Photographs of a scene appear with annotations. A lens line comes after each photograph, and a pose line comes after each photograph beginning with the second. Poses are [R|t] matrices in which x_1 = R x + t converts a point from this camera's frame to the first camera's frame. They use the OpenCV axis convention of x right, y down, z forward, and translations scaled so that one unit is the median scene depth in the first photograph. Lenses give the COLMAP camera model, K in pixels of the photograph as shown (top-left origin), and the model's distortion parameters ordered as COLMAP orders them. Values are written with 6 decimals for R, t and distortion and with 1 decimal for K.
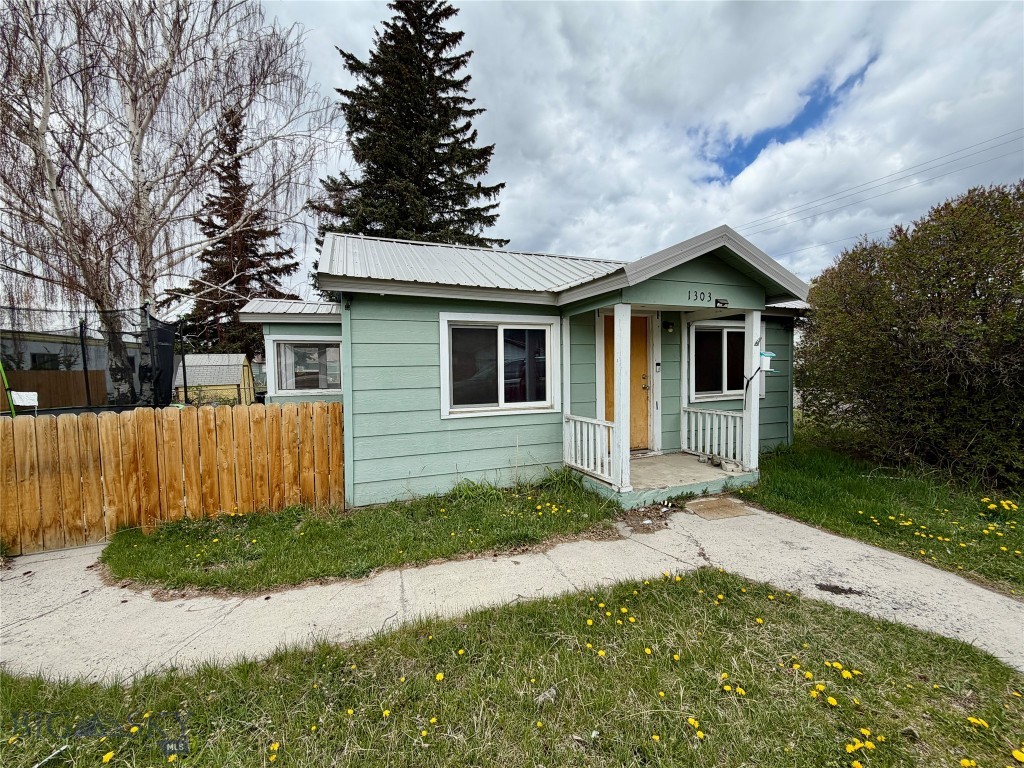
lens RADIAL K [[408.3, 0, 516.9], [0, 408.3, 381.3], [0, 0, 1]] dist [-0.002293, 0.000977]
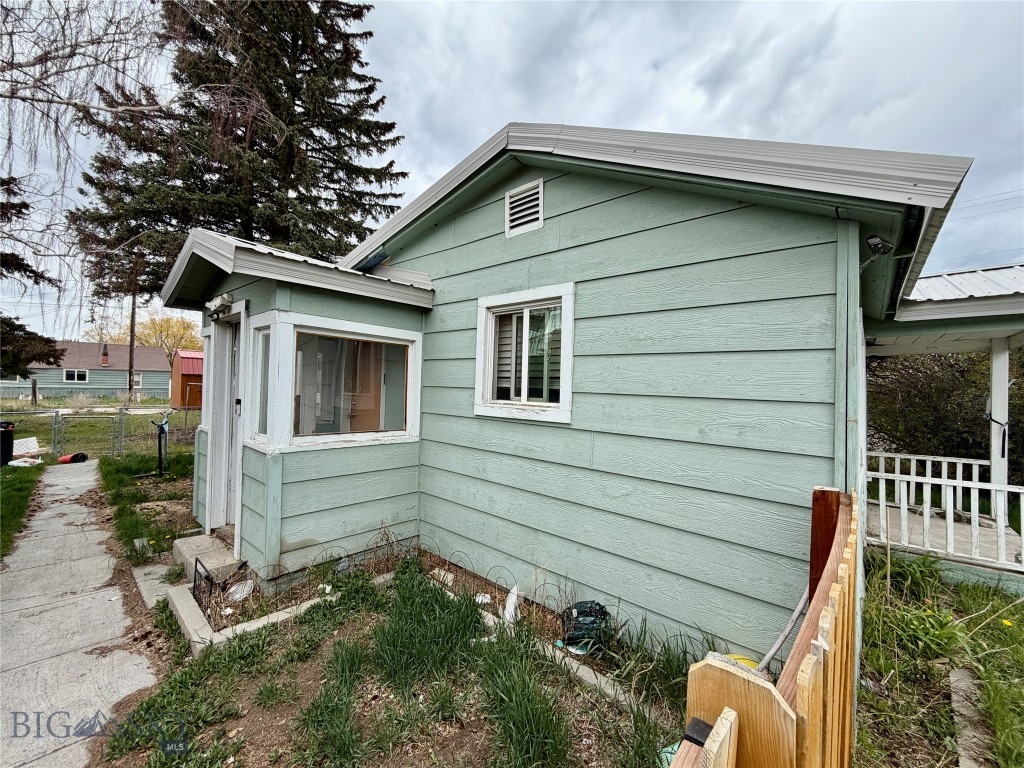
lens RADIAL K [[408.3, 0, 510.9], [0, 408.3, 384.6], [0, 0, 1]] dist [-0.002293, 0.000977]
pose [[0.886949, 0.047627, 0.459405, -0.196073], [-0.023851, 0.998065, -0.057422, -0.005132], [-0.461250, 0.039974, 0.886369, 0.165696]]
